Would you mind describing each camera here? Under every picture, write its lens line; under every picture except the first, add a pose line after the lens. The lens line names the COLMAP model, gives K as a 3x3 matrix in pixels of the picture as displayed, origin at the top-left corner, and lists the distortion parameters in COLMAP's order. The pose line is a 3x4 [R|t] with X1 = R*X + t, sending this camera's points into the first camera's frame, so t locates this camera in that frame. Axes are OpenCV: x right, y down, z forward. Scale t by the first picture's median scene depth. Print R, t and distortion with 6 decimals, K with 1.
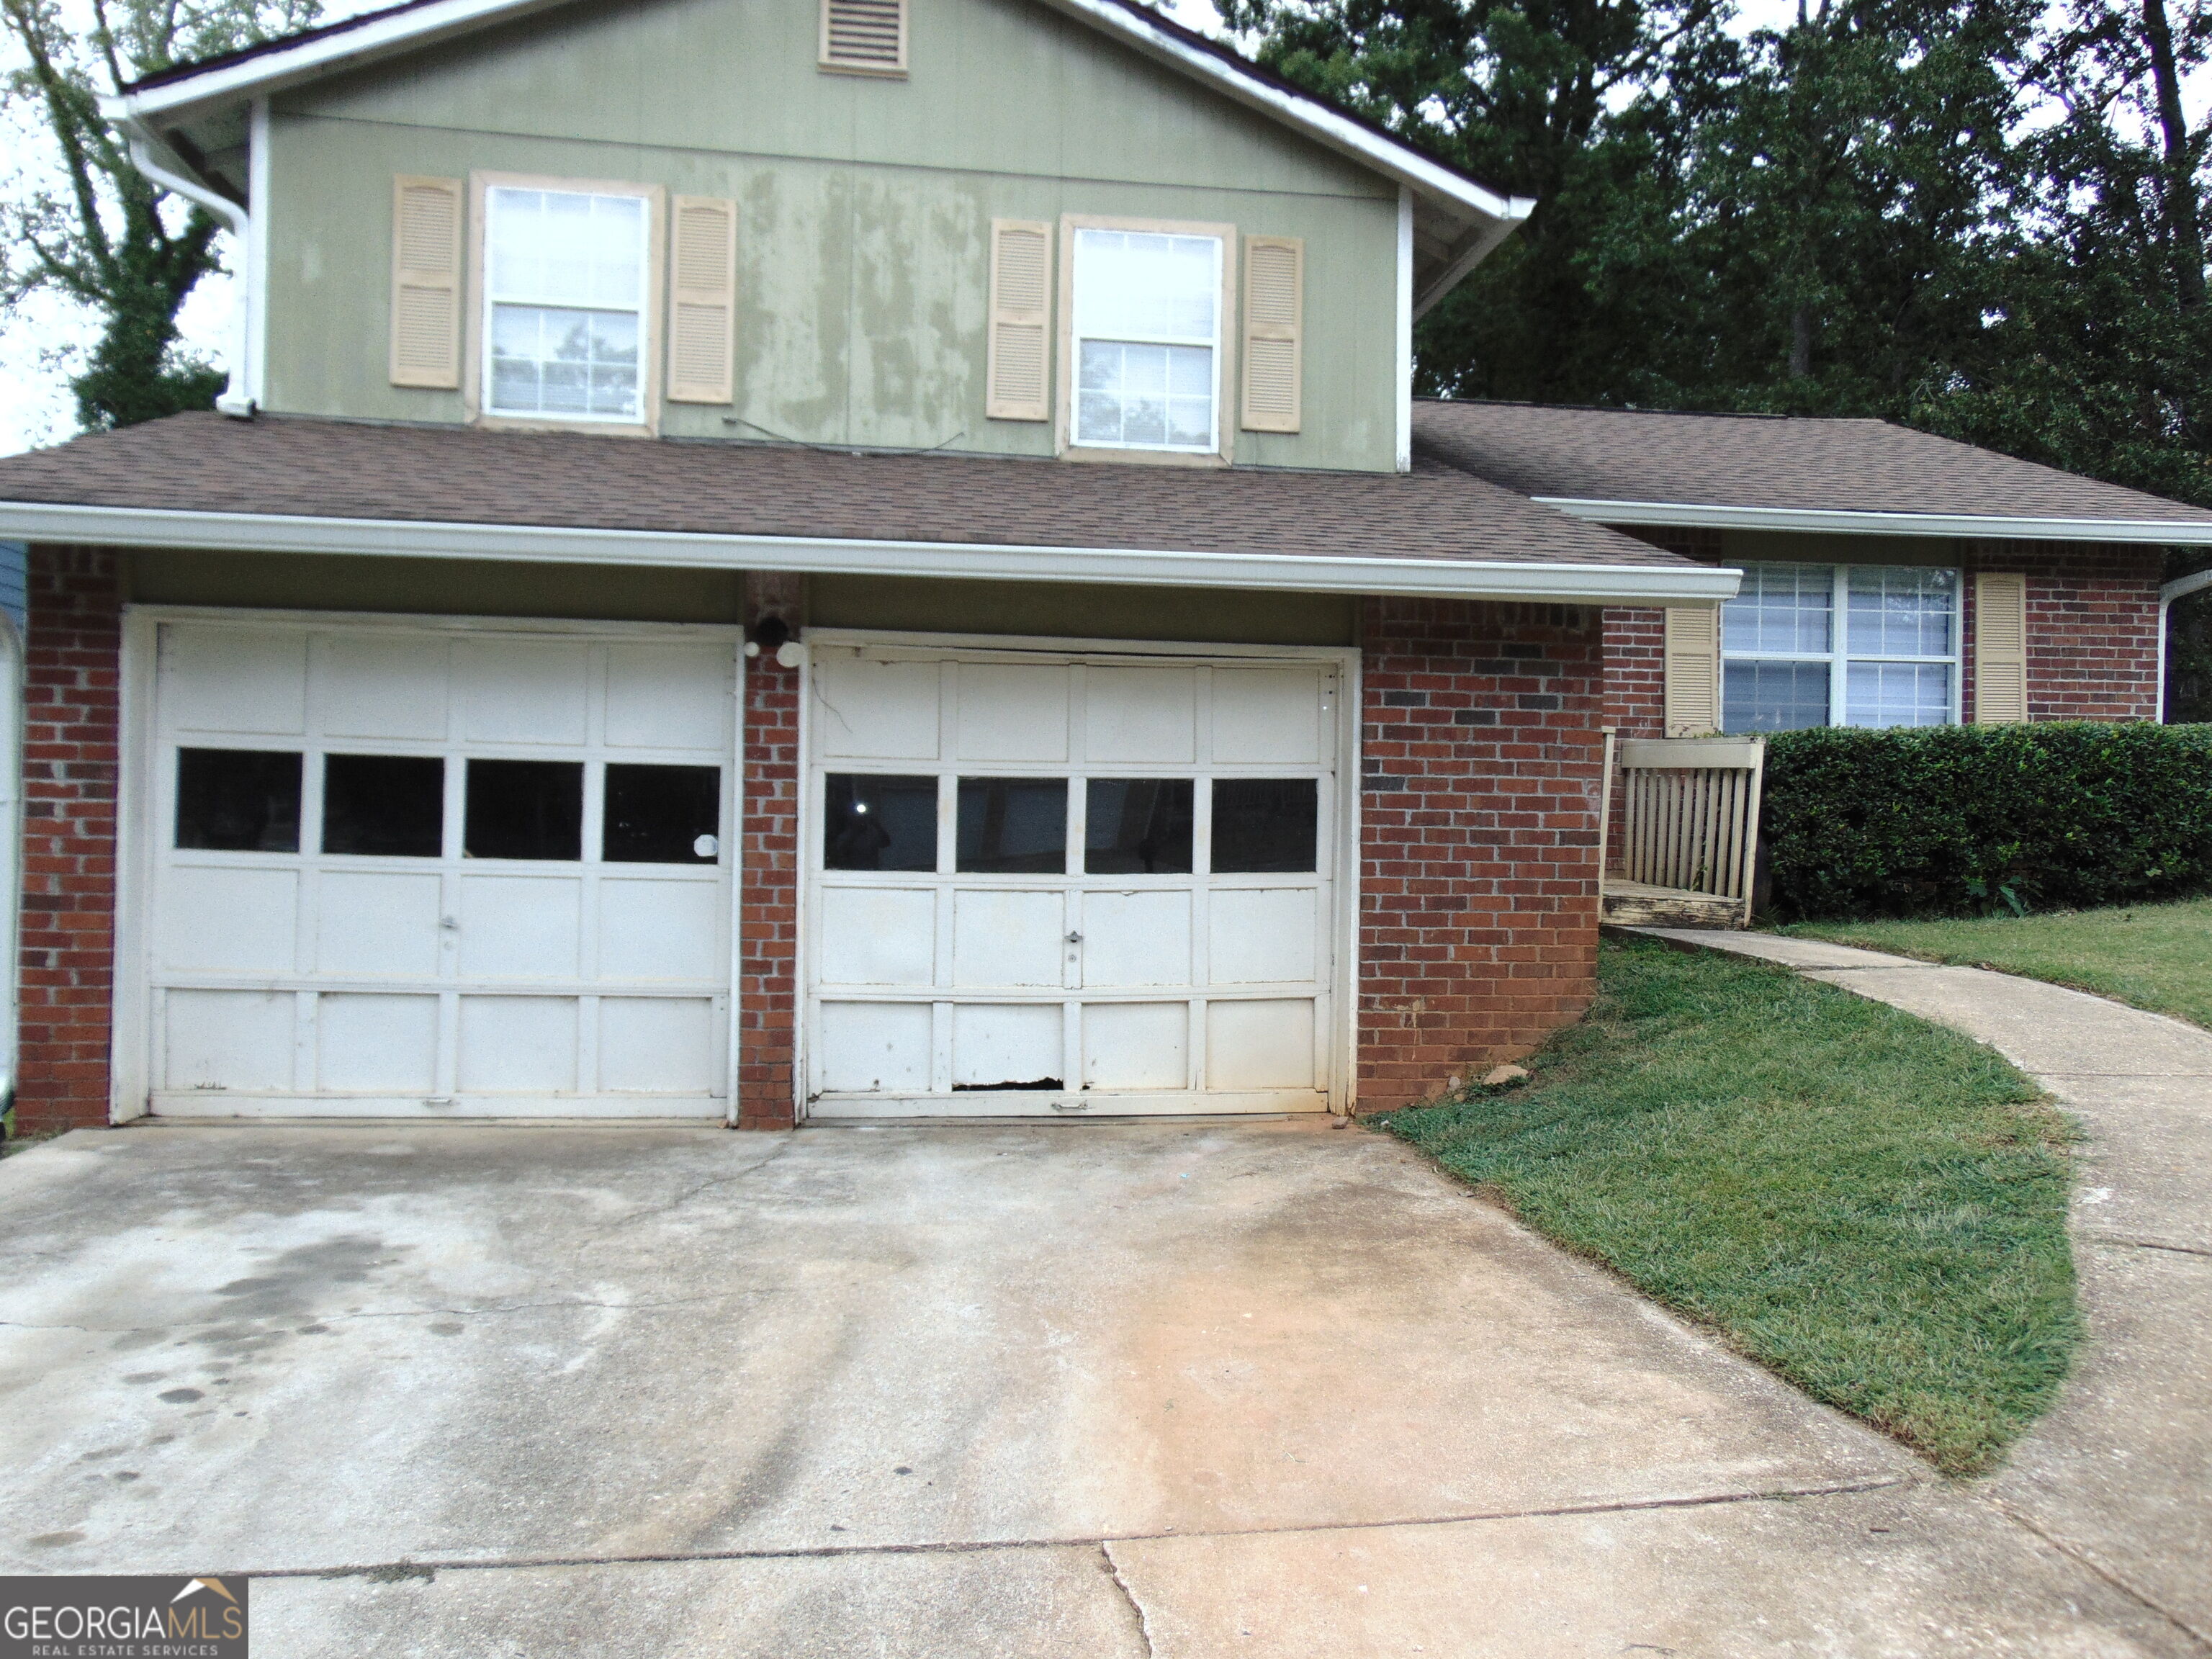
lens RADIAL K [[1662.2, 0, 1090.6], [0, 1662.2, 817.2], [0, 0, 1]] dist [-0.028128, 0.064154]
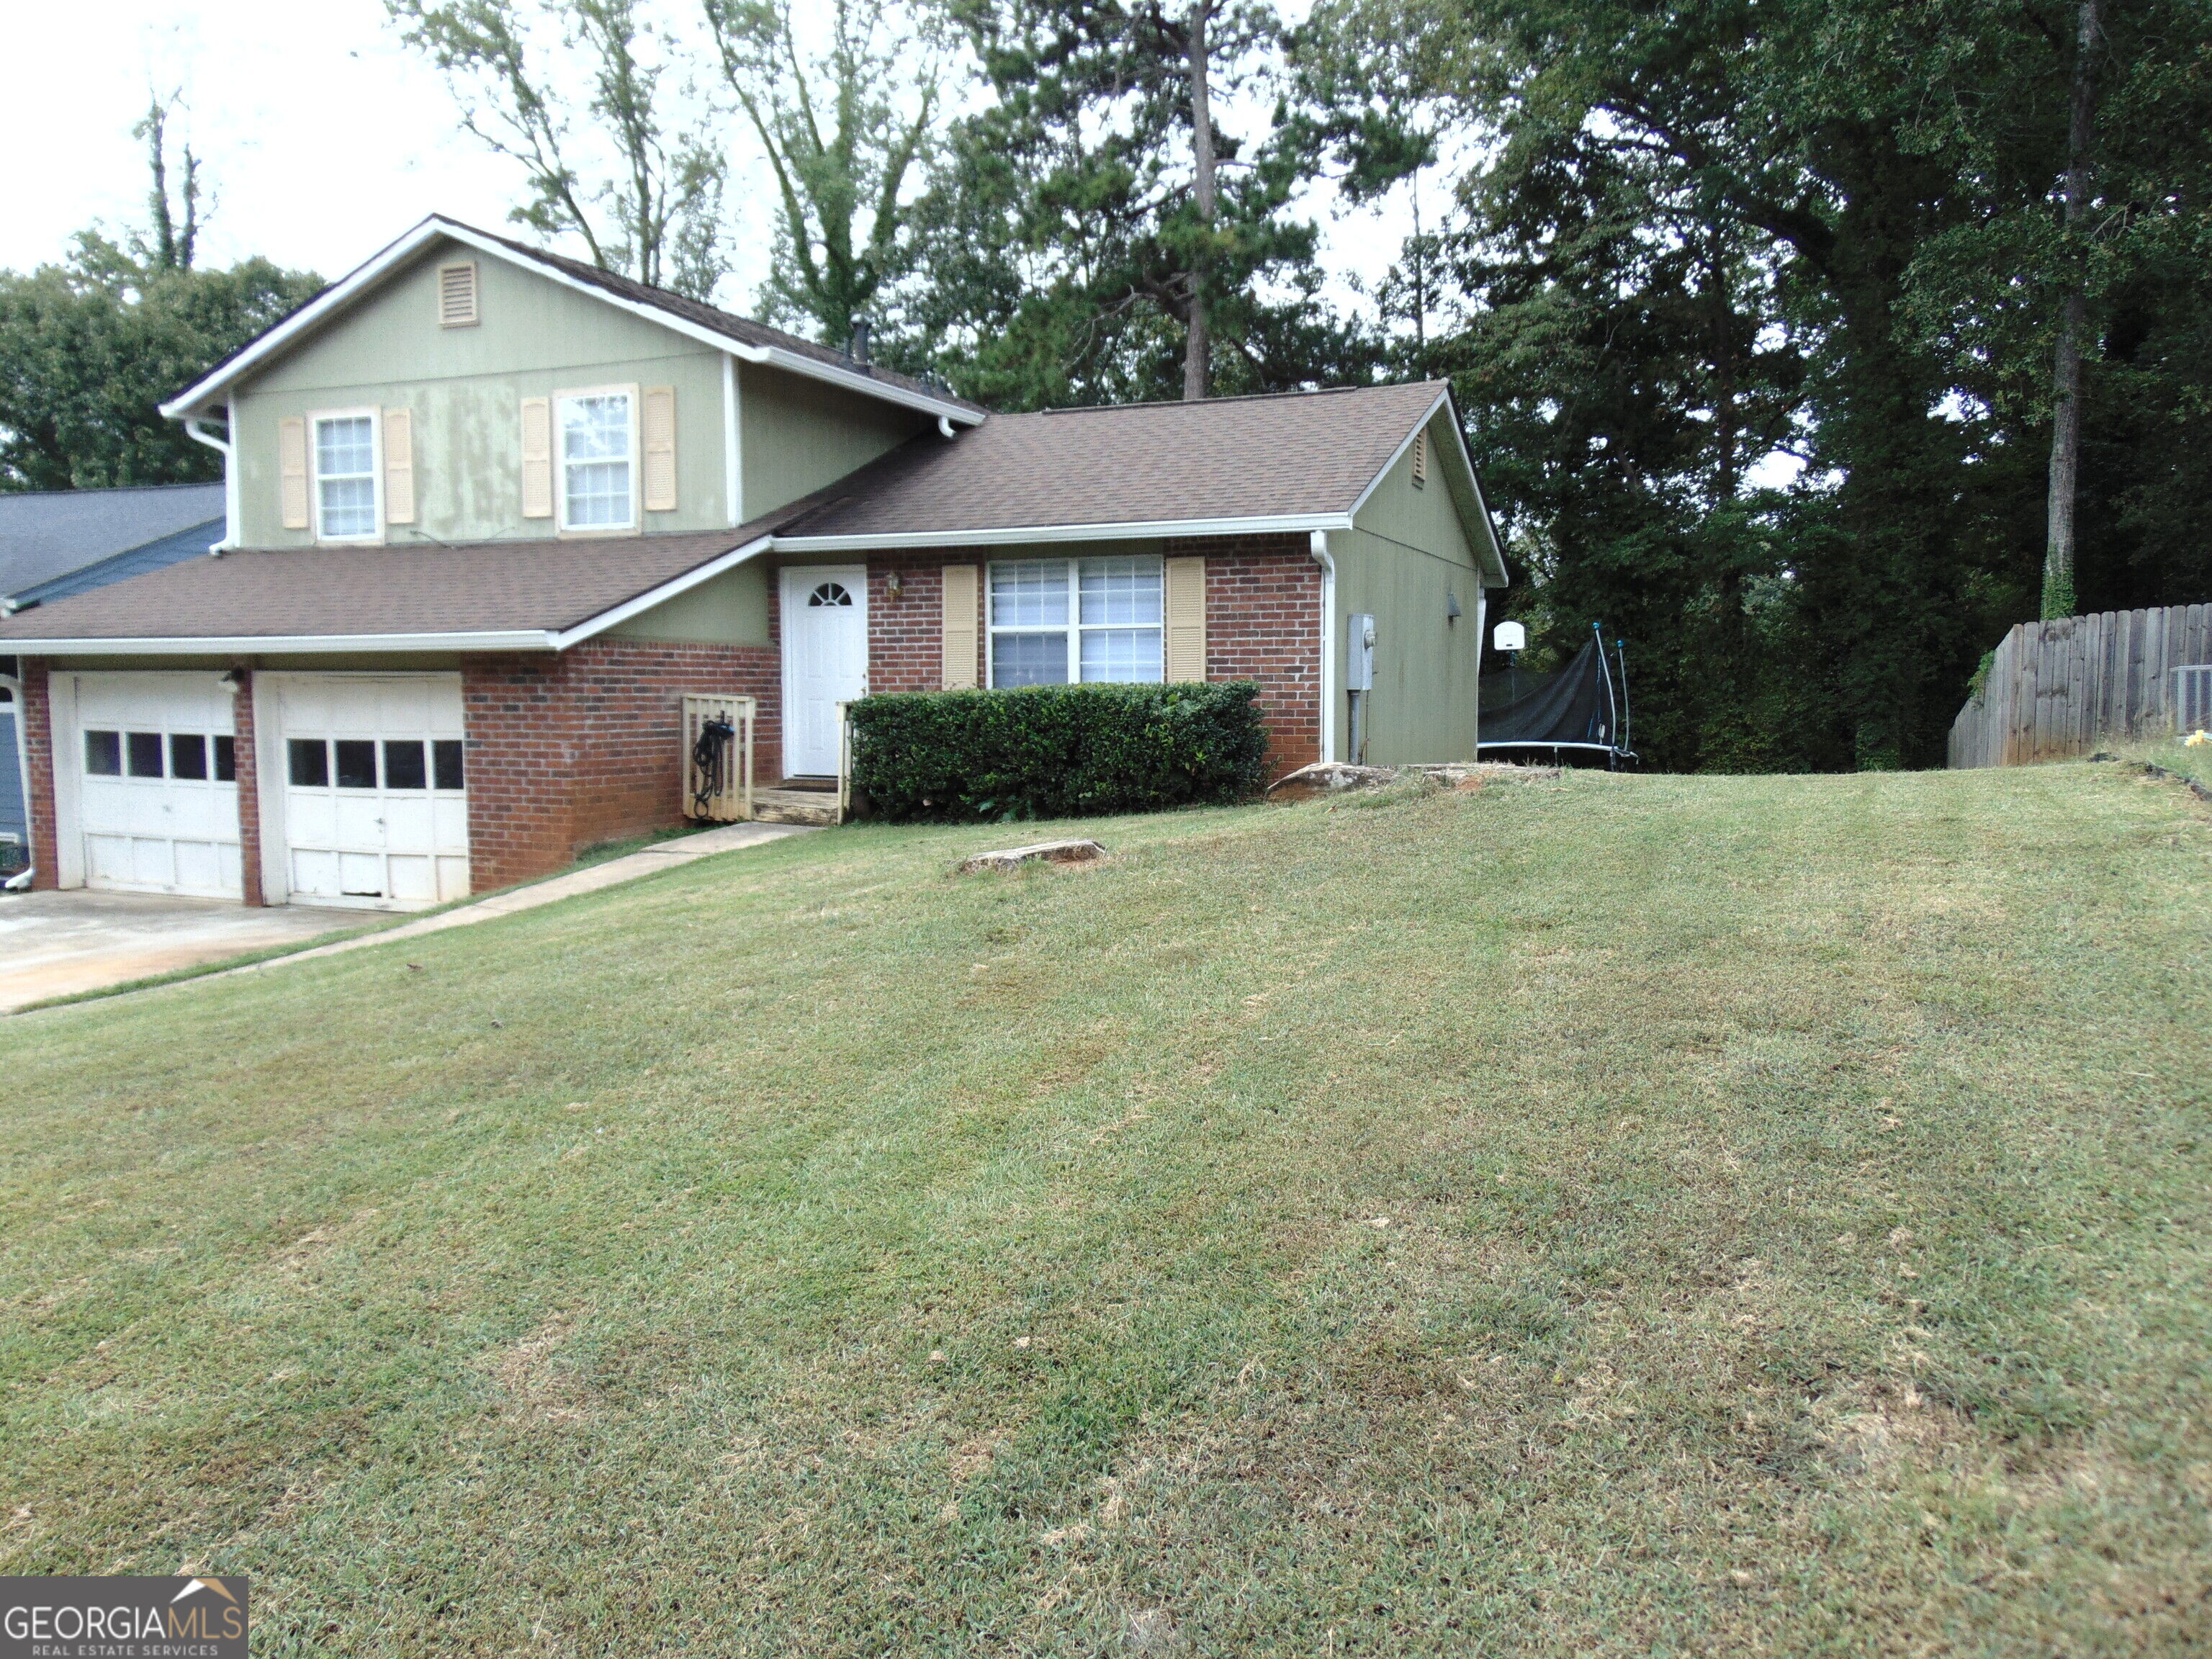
lens RADIAL K [[1662.2, 0, 1107.4], [0, 1662.2, 841.9], [0, 0, 1]] dist [-0.028128, 0.064154]
pose [[0.854795, 0.034620, -0.517810, 1.411758], [0.018253, 0.995149, 0.096667, -0.063004], [0.518645, -0.092082, 0.850017, -0.191508]]
